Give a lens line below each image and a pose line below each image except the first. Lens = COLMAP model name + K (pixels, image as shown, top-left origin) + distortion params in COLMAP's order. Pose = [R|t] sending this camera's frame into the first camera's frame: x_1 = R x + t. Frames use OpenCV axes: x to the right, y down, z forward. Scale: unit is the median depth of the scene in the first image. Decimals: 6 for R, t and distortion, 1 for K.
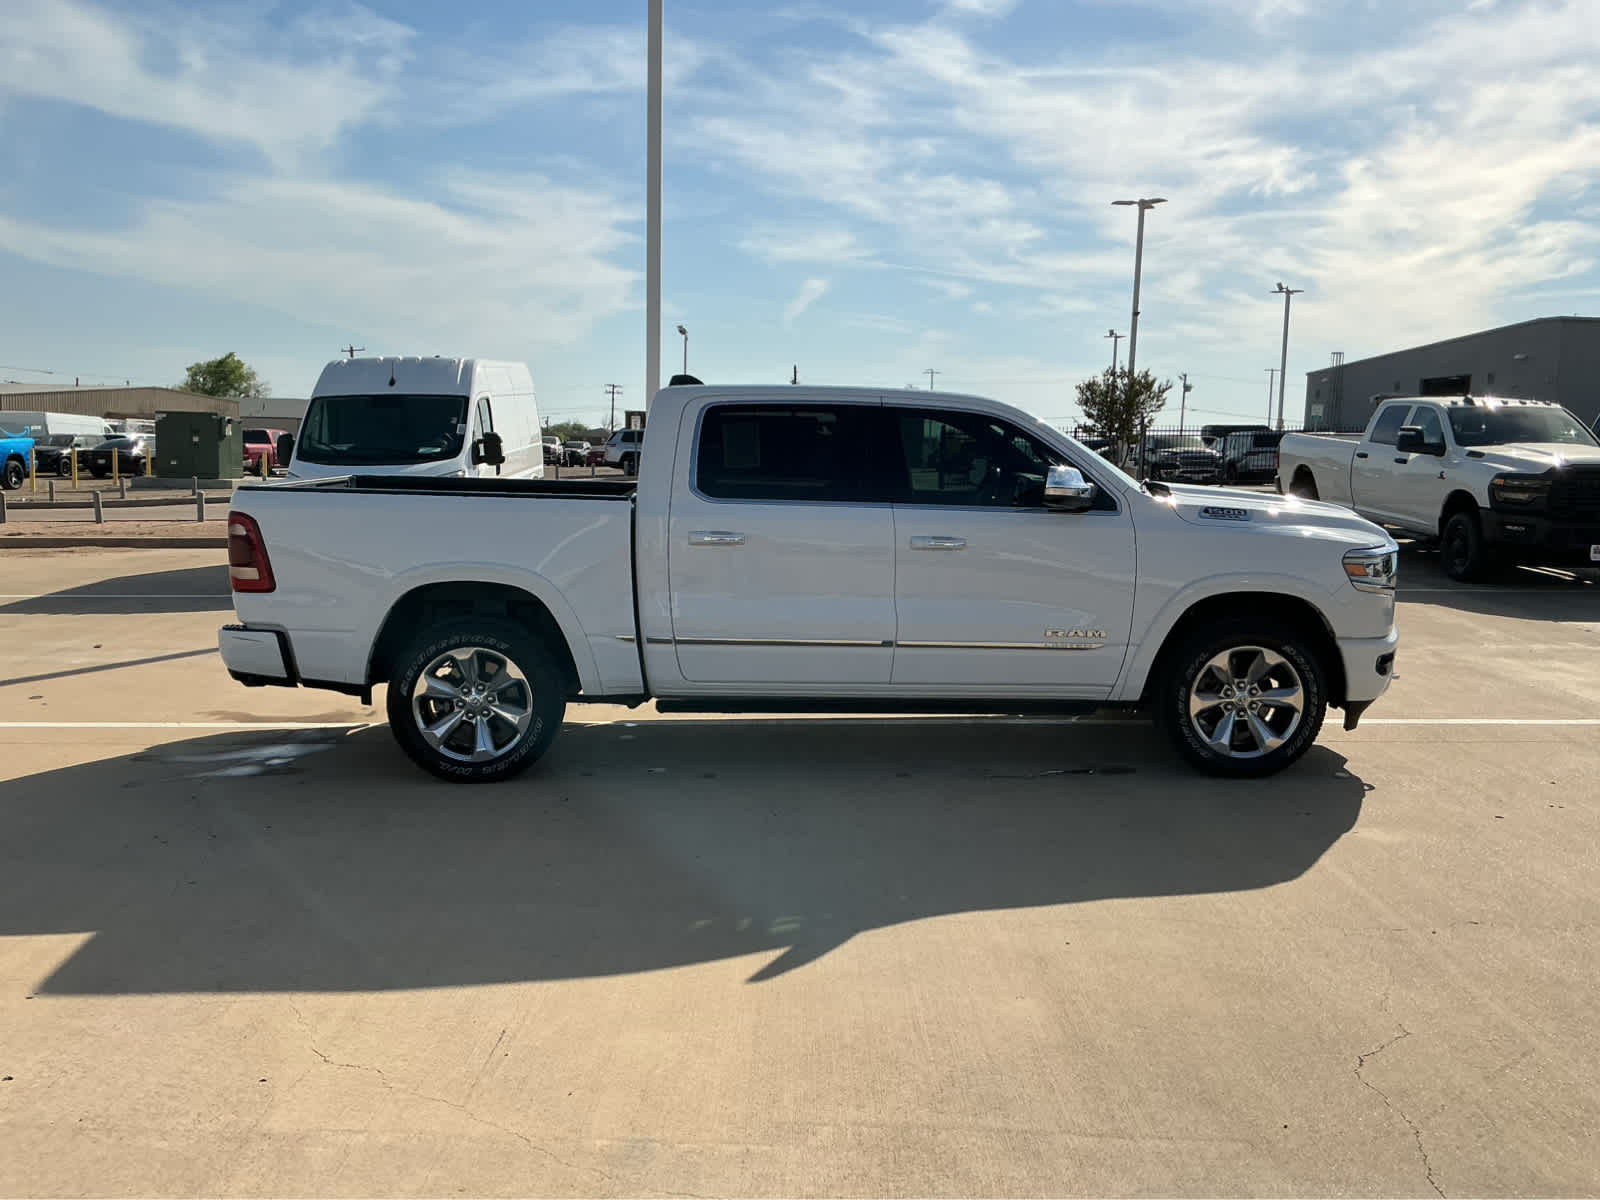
lens RADIAL K [[1328.2, 0, 802.8], [0, 1328.2, 594.5], [0, 0, 1]] dist [0.090740, -0.175613]
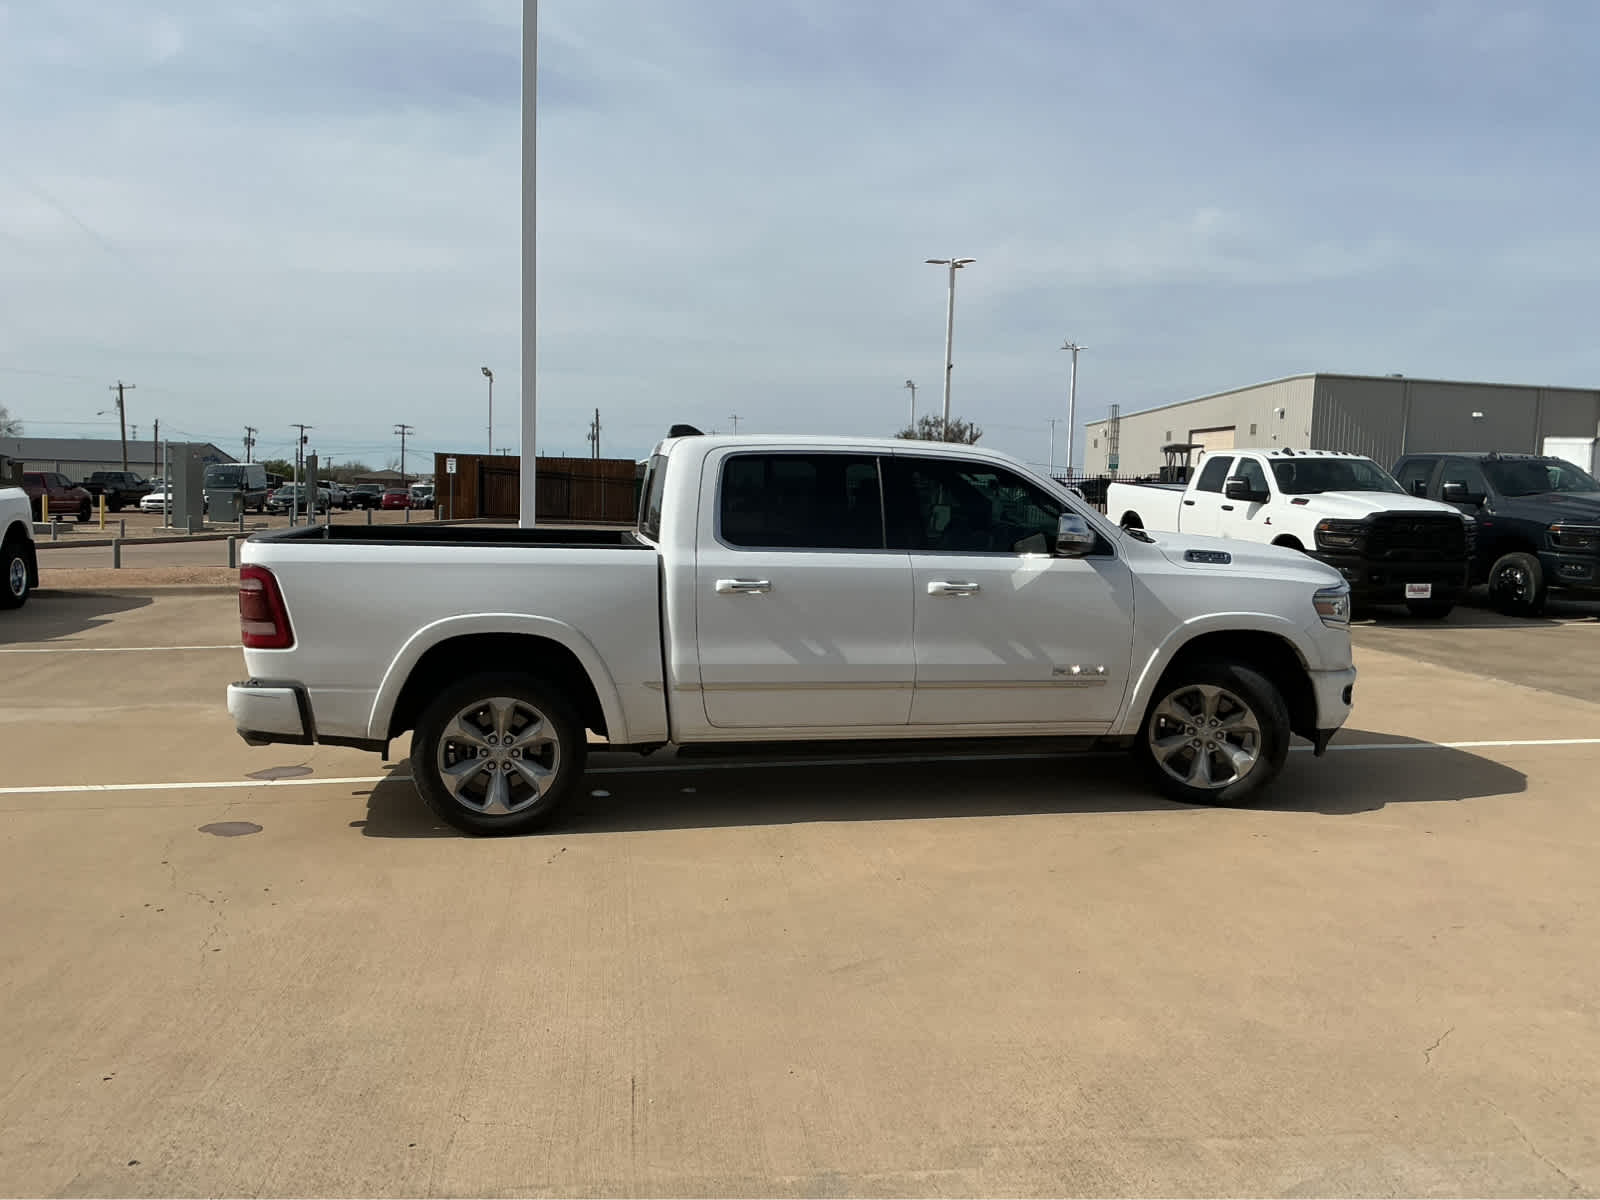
lens RADIAL K [[1328.2, 0, 802.8], [0, 1328.2, 594.5], [0, 0, 1]] dist [0.090740, -0.175613]
pose [[0.985823, -0.010715, 0.167446, -0.189218], [0.016166, 0.999382, -0.031225, -0.003205], [-0.167008, 0.033489, 0.985387, -0.014074]]
